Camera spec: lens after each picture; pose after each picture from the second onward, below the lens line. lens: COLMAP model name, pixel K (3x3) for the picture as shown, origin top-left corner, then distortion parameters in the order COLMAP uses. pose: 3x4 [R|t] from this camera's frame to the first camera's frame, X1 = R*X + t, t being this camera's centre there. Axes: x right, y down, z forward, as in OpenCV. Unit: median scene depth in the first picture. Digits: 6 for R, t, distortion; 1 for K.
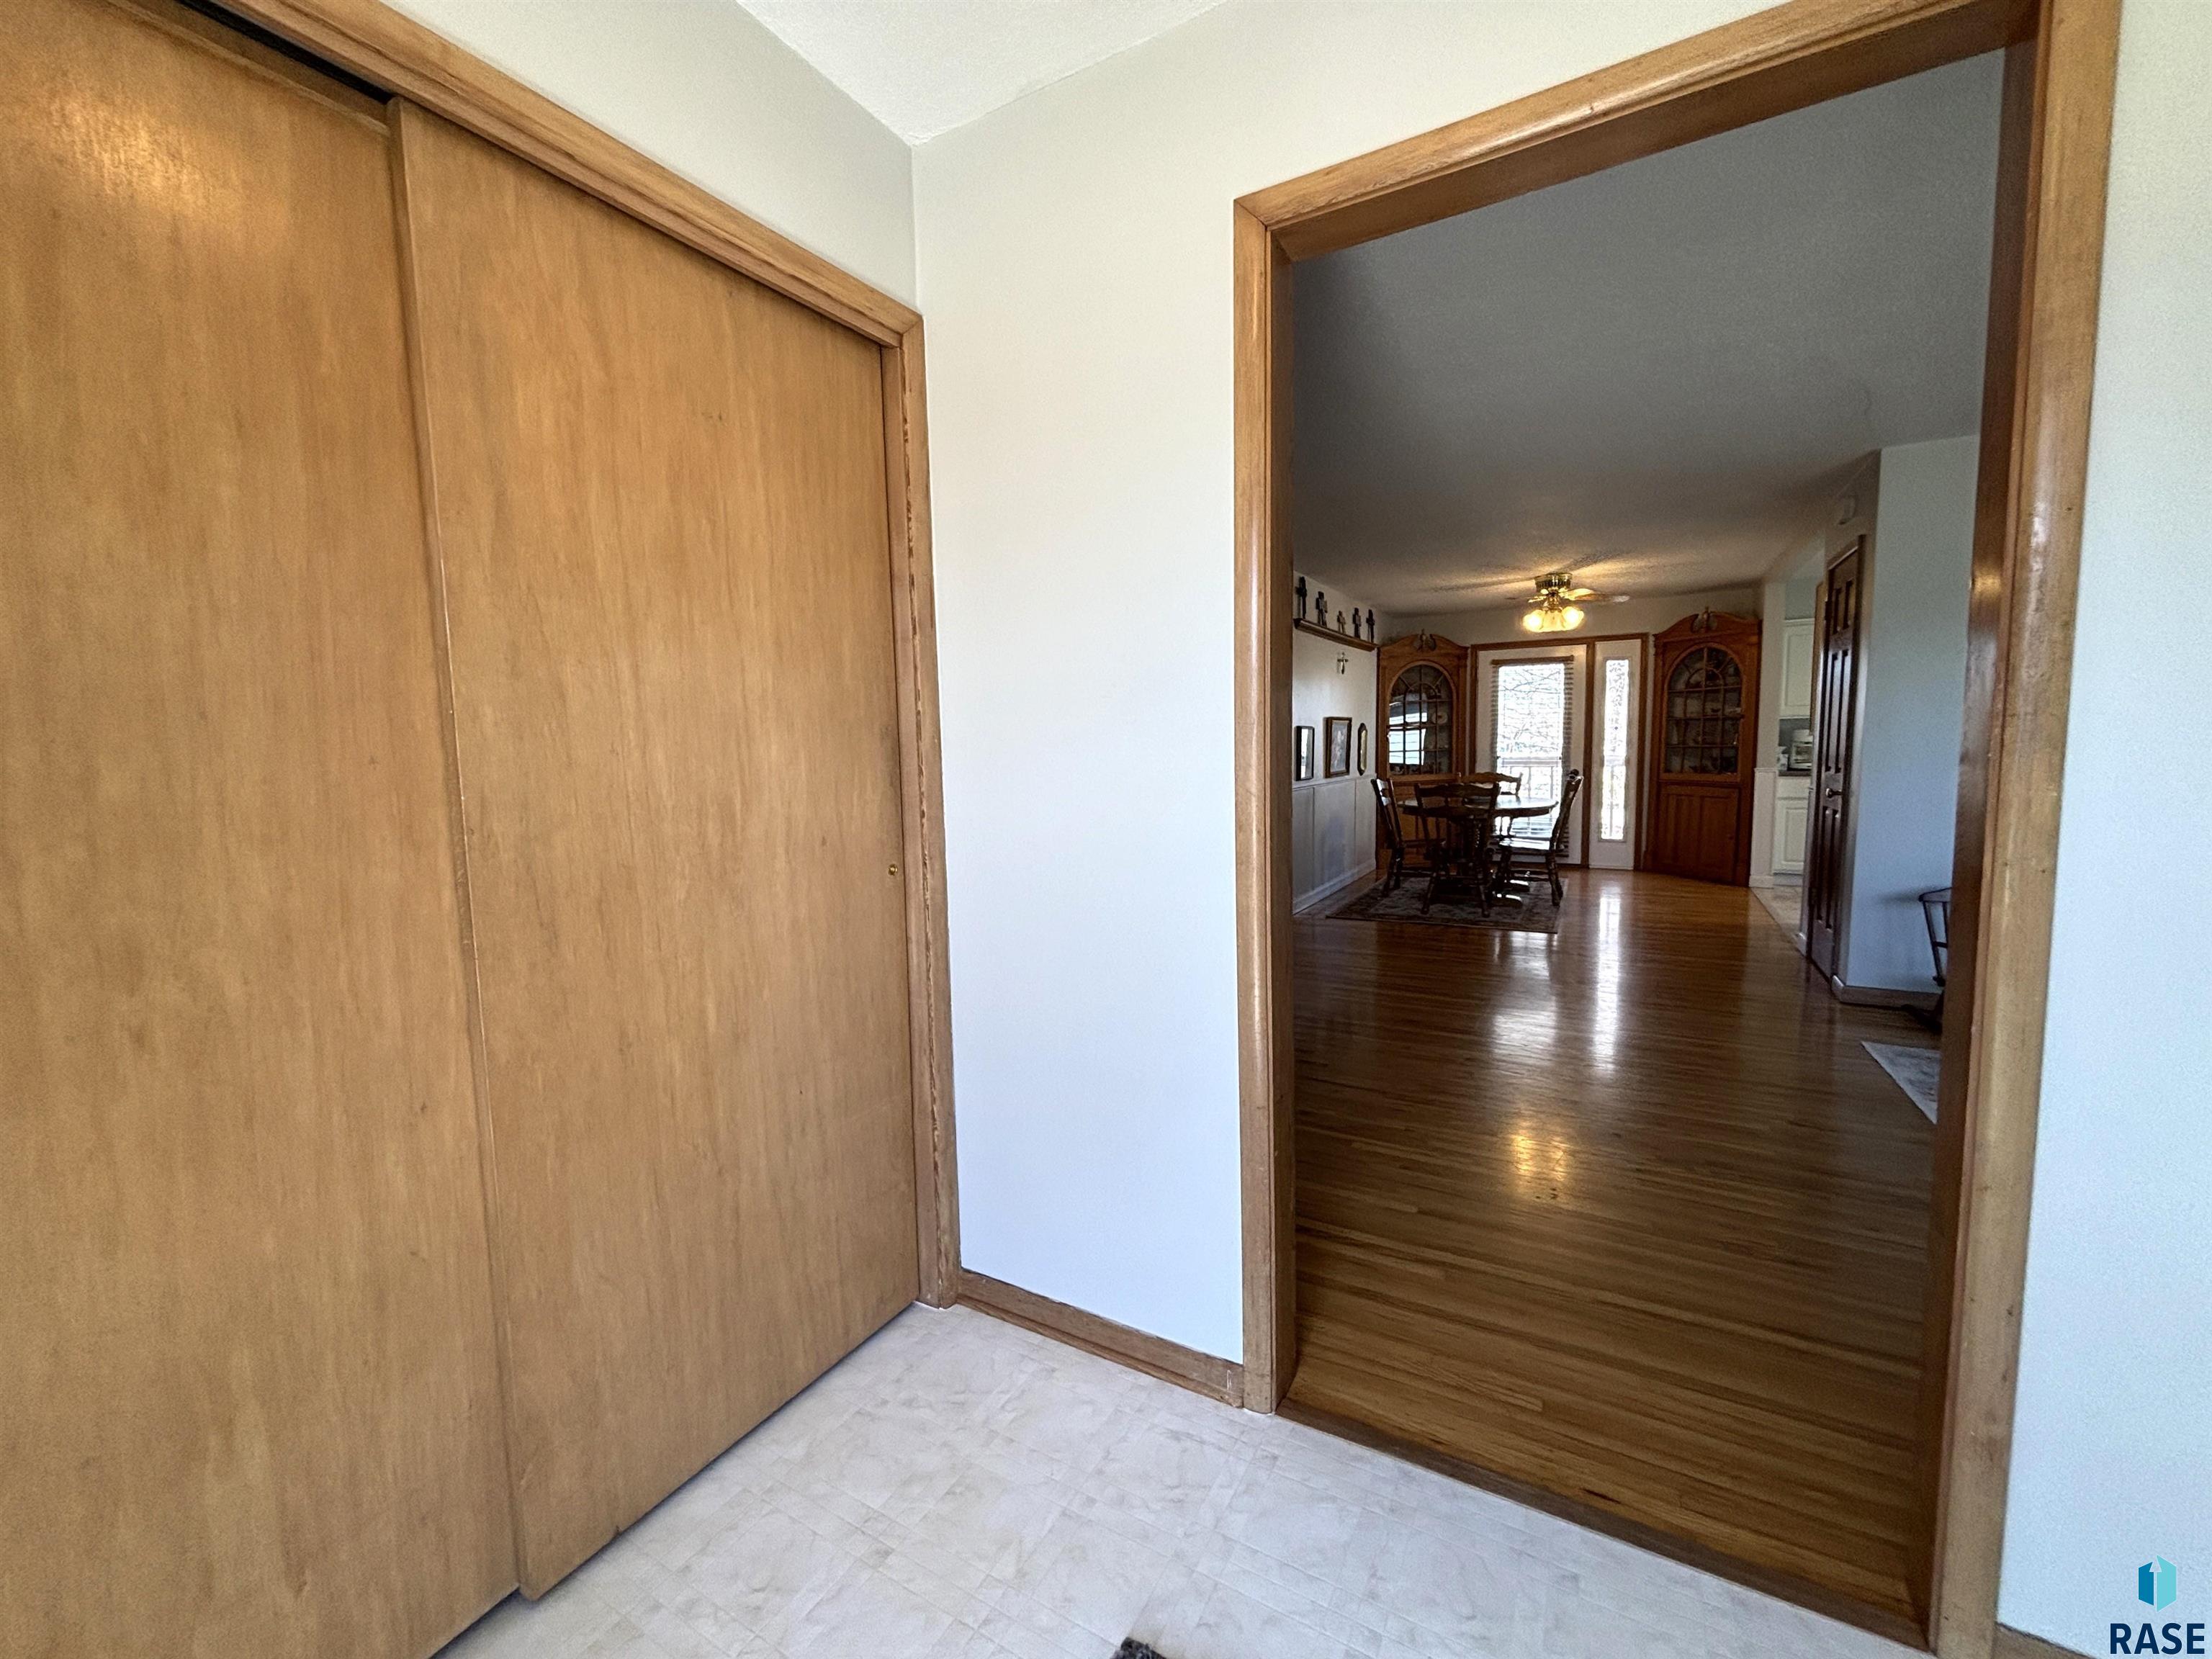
lens RADIAL K [[888.5, 0, 1098.9], [0, 888.5, 824.9], [0, 0, 1]] dist [0.001941, -0.000560]
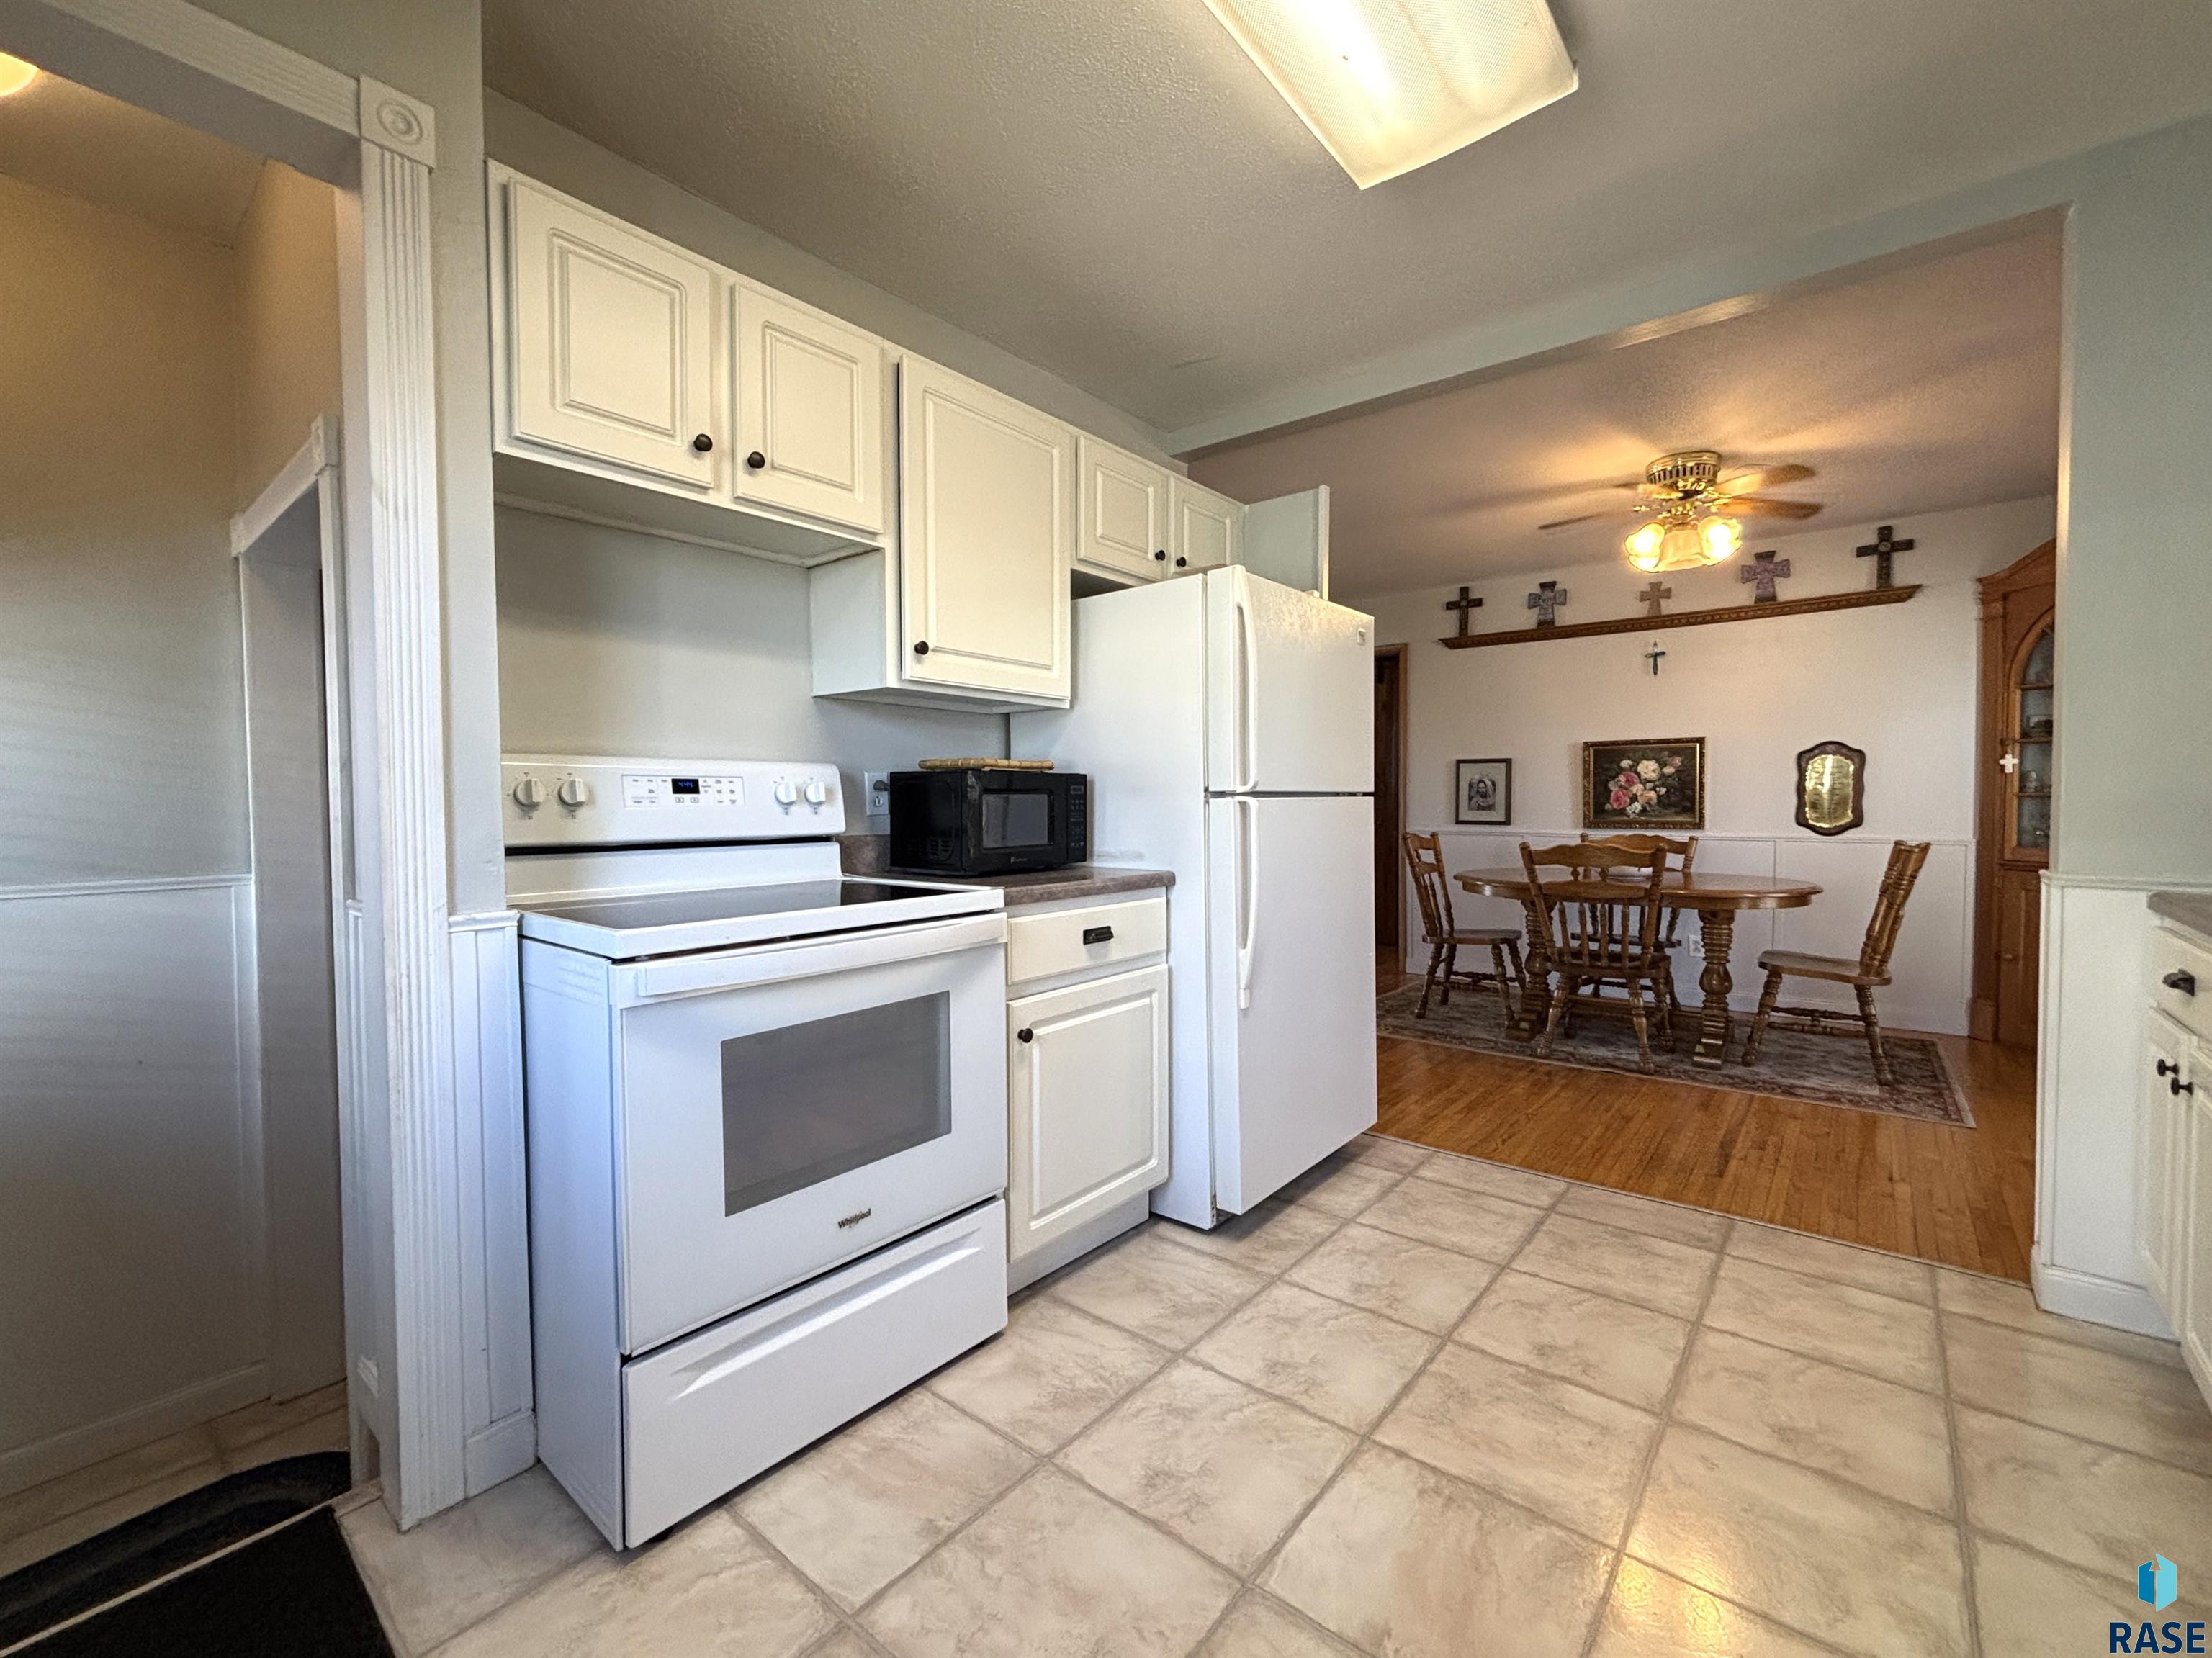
lens RADIAL K [[936.5, 0, 1110.7], [0, 936.5, 826.9], [0, 0, 1]] dist [-0.001165, -0.000754]
pose [[-0.147441, 0.051459, -0.987731, 0.966645], [-0.082426, 0.994532, 0.064118, -0.064449], [0.985630, 0.090869, -0.142393, 0.665702]]
